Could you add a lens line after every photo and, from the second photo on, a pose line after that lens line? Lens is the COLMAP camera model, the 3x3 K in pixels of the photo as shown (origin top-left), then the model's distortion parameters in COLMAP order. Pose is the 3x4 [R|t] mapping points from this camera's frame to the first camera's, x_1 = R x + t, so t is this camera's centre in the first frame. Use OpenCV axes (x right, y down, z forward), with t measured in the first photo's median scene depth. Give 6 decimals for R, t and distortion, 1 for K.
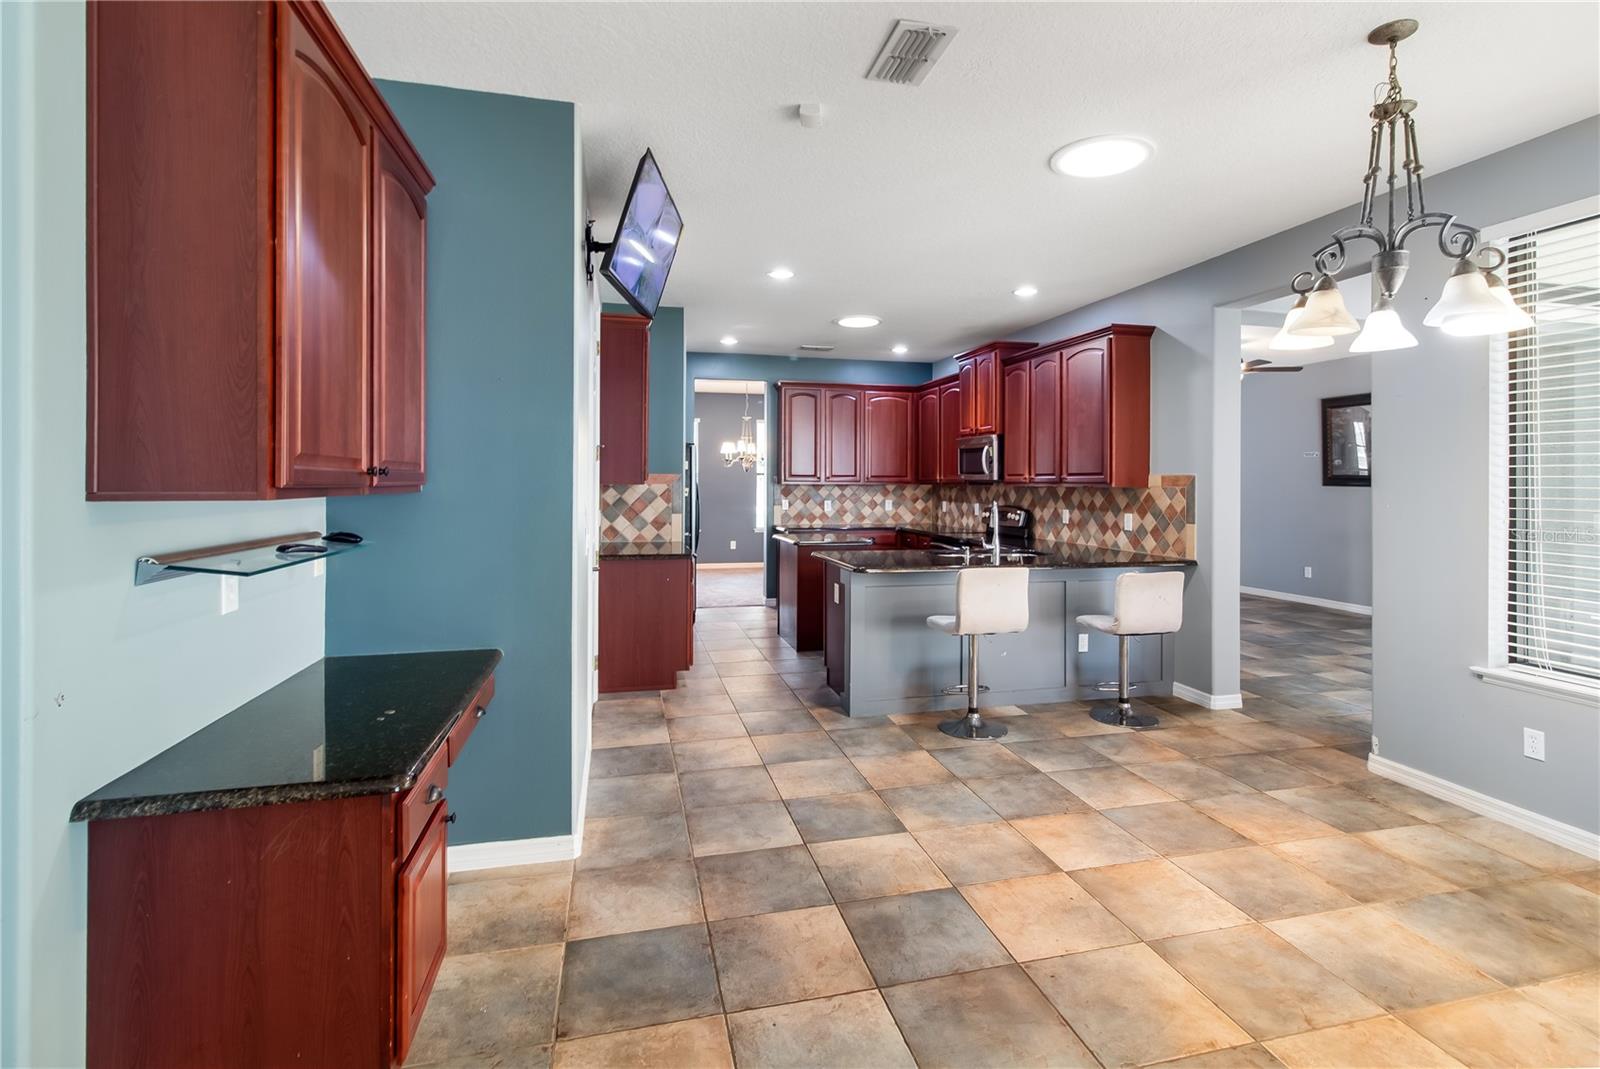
lens RADIAL K [[777.0, 0, 804.7], [0, 777.0, 482.3], [0, 0, 1]] dist [-0.000571, 0.000733]
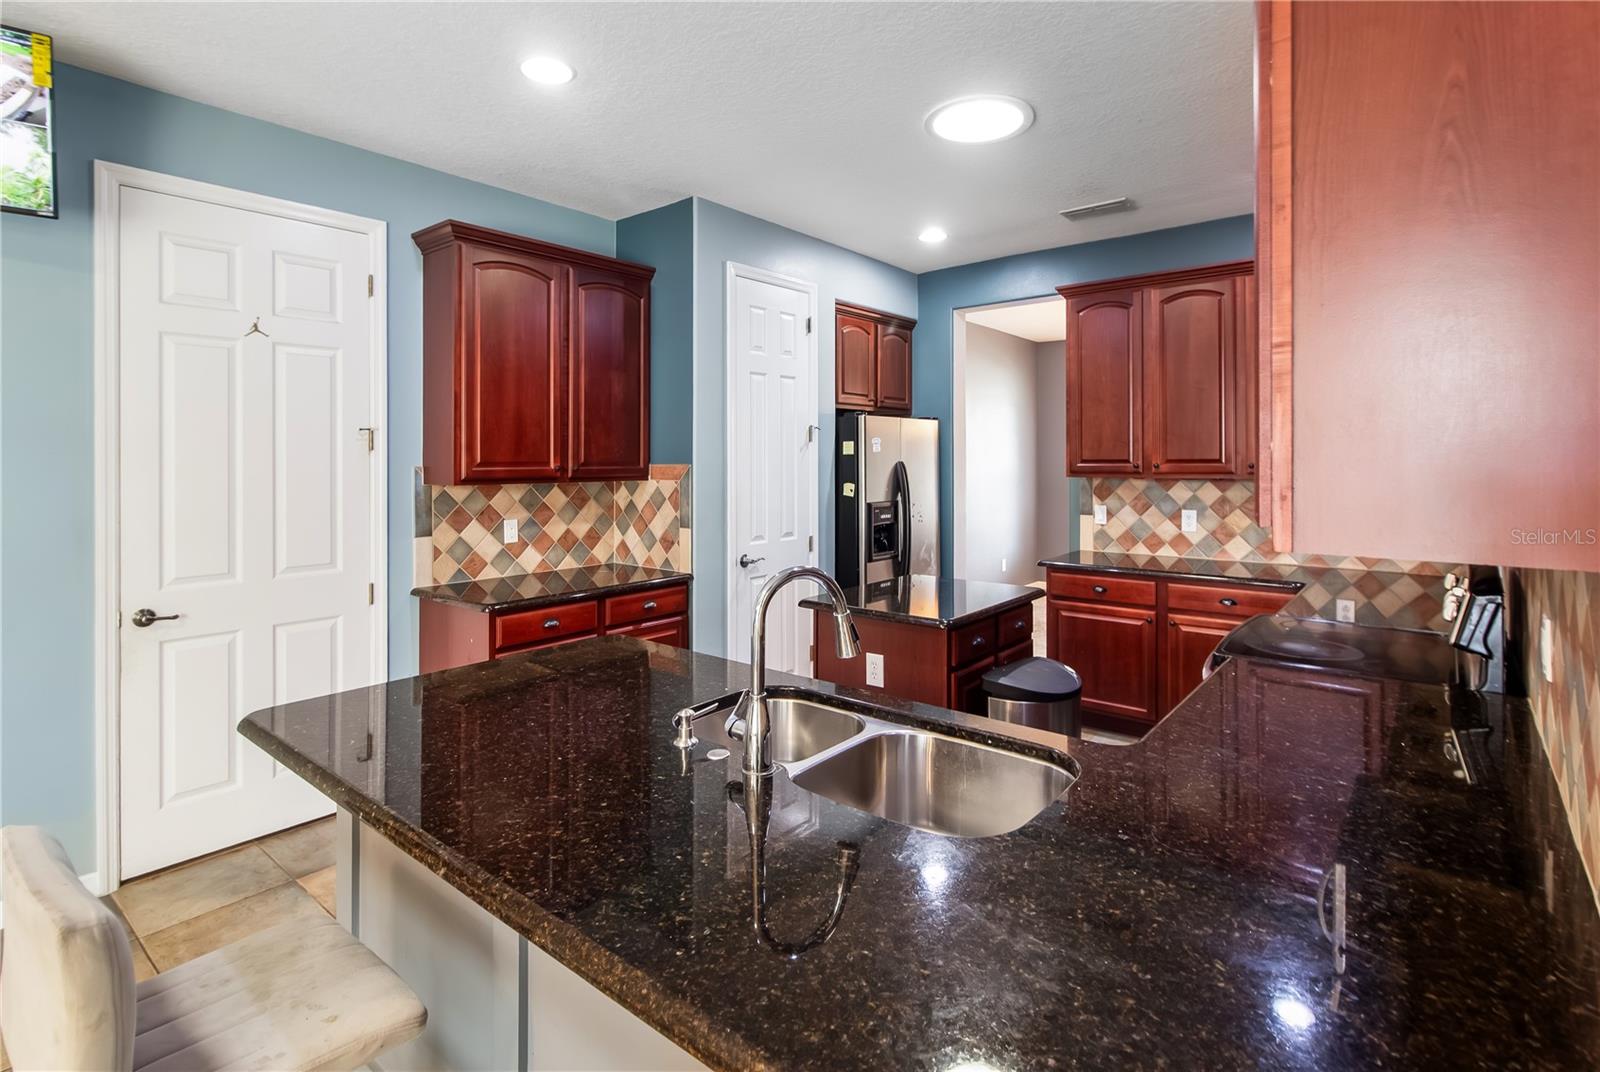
lens RADIAL K [[777.0, 0, 785.9], [0, 777.0, 458.4], [0, 0, 1]] dist [-0.000571, 0.000733]
pose [[0.590214, -0.009370, -0.807192, 0.398403], [0.006687, 0.999955, -0.006719, -0.011477], [0.807219, -0.001432, 0.590251, 0.708411]]
